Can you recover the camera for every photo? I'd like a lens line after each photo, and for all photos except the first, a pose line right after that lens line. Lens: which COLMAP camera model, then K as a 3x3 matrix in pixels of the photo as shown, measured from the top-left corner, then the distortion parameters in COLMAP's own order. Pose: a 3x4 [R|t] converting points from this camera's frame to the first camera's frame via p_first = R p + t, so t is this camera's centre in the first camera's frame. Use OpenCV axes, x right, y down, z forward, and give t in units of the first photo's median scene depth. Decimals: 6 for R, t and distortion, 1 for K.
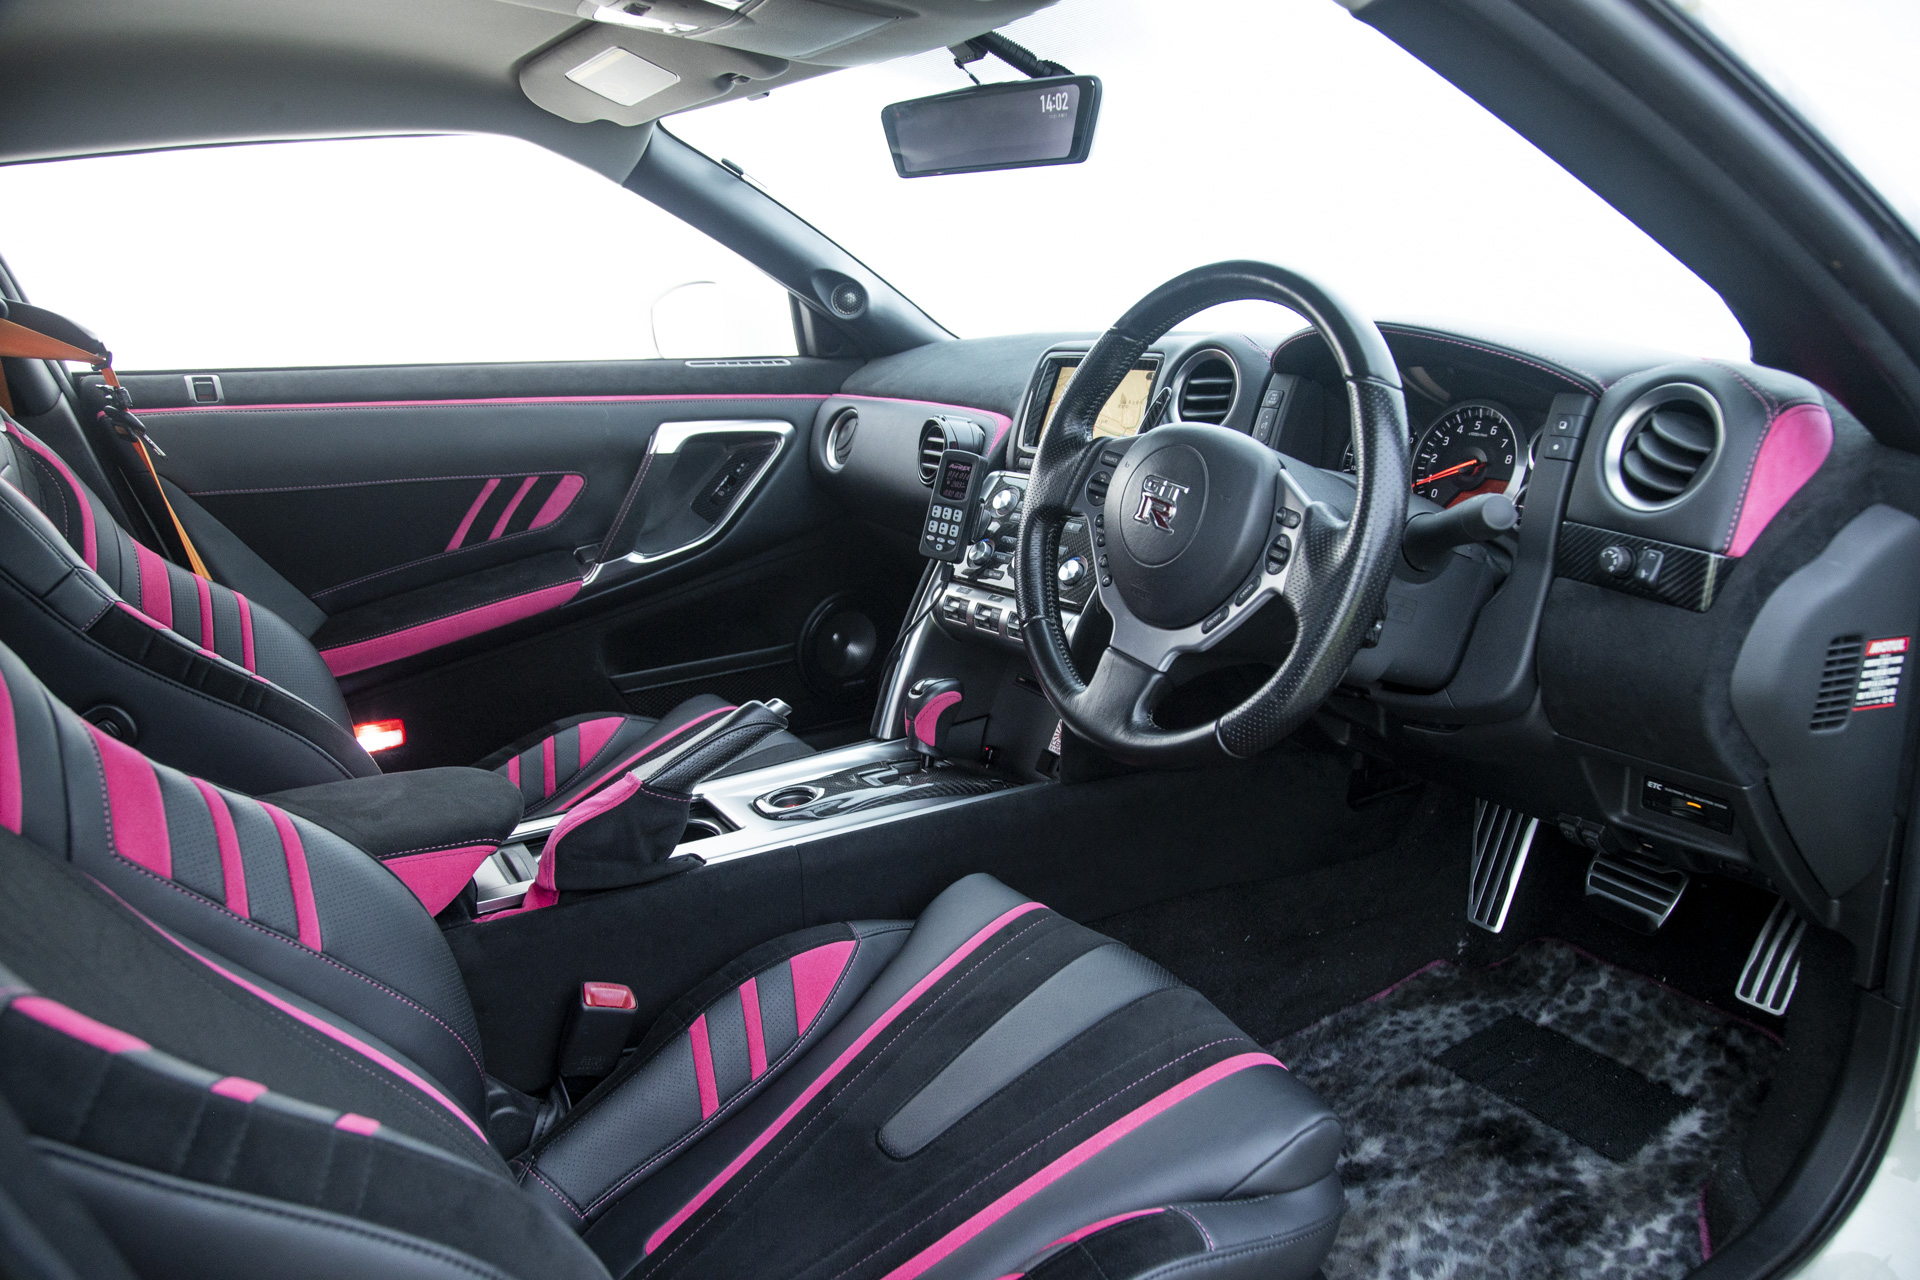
lens RADIAL K [[1306.2, 0, 960.0], [0, 1306.2, 640.0], [0, 0, 1]] dist [-0.086300, 0.033544]
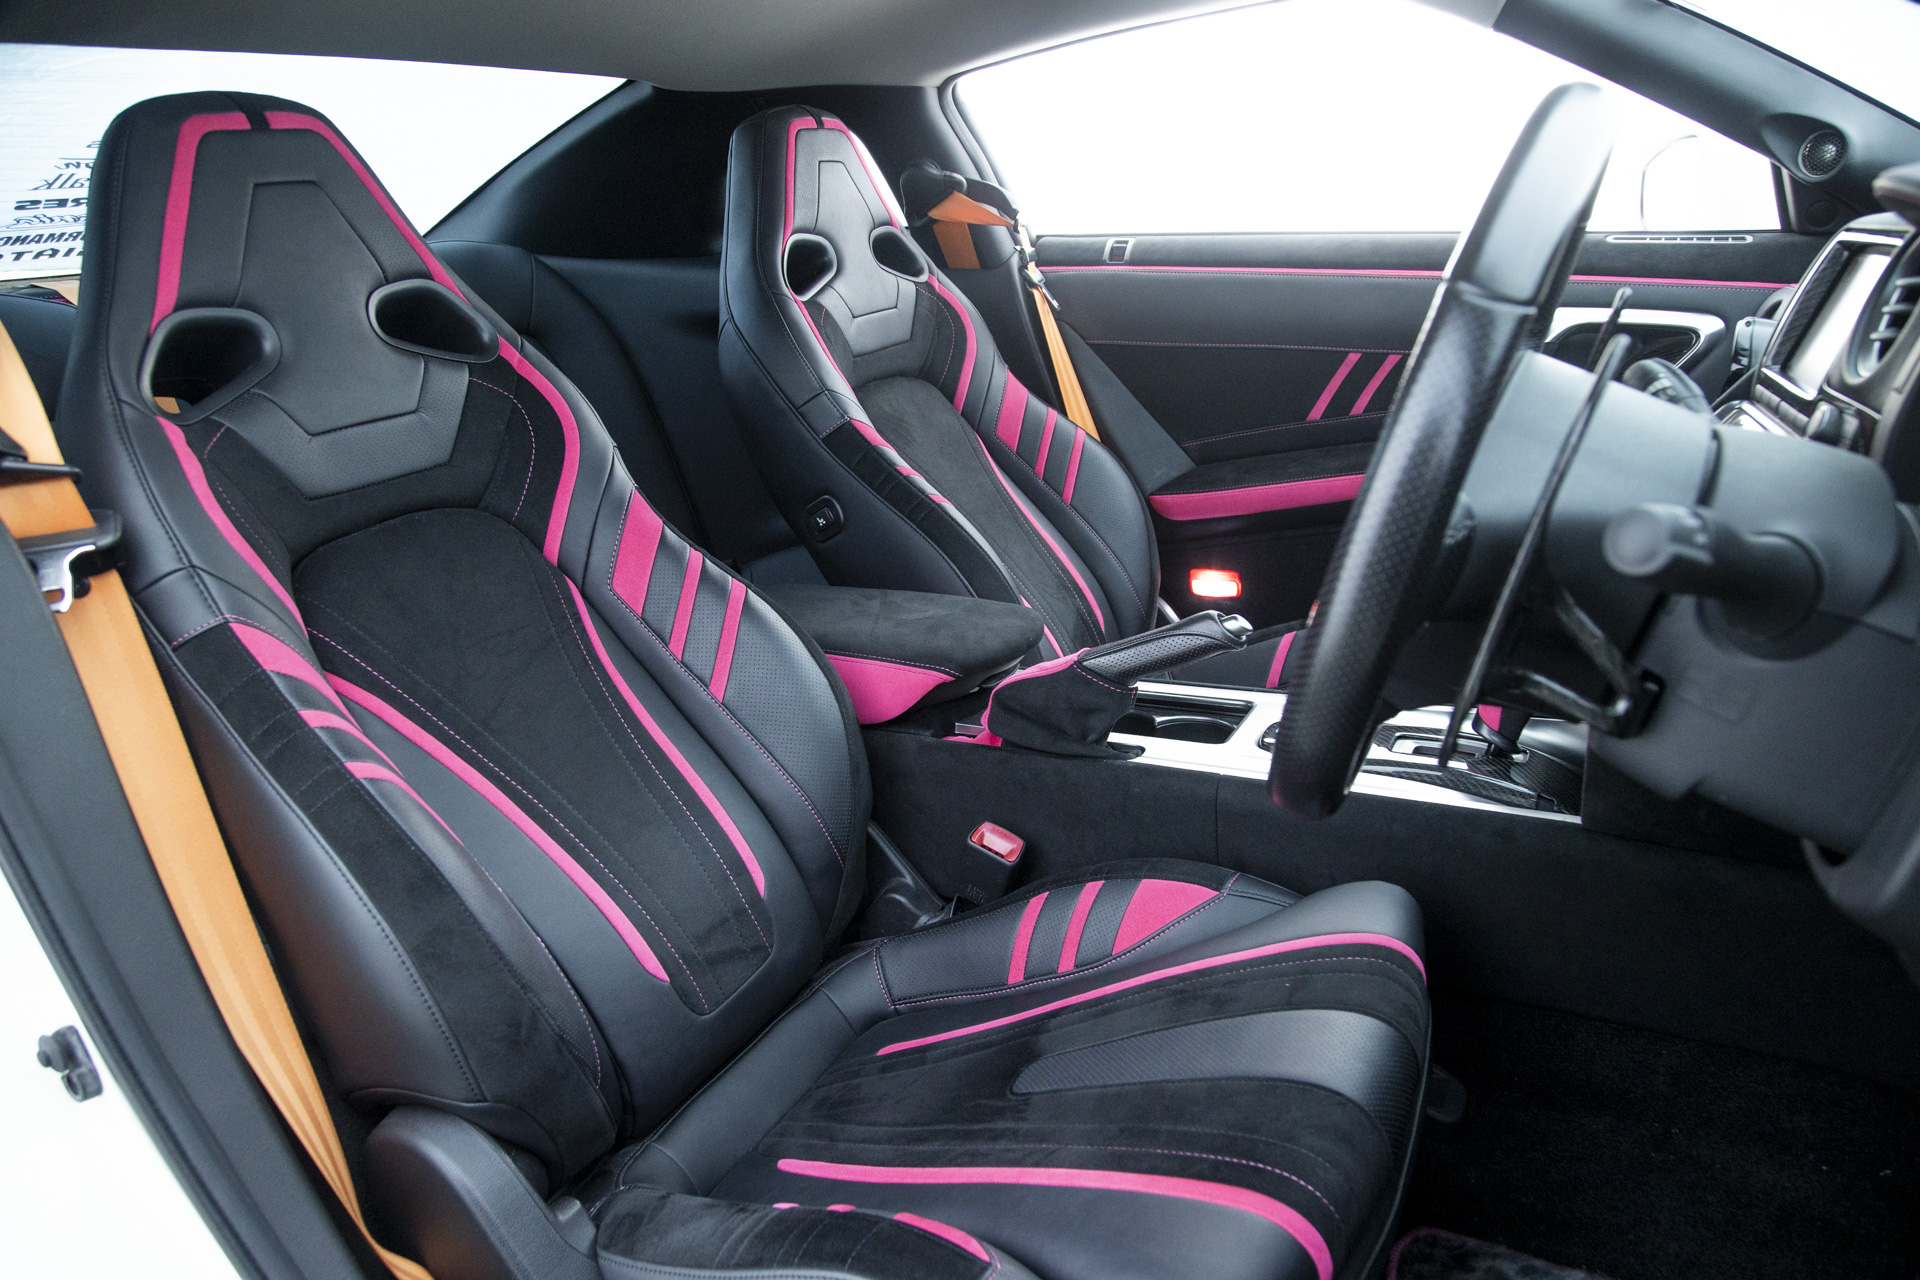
lens RADIAL K [[1306.2, 0, 960.0], [0, 1306.2, 640.0], [0, 0, 1]] dist [-0.086300, 0.033544]
pose [[0.528691, 0.253864, -0.809962, 0.412769], [-0.166517, 0.966705, 0.194301, -0.069668], [0.832321, 0.032147, 0.553361, 0.276007]]
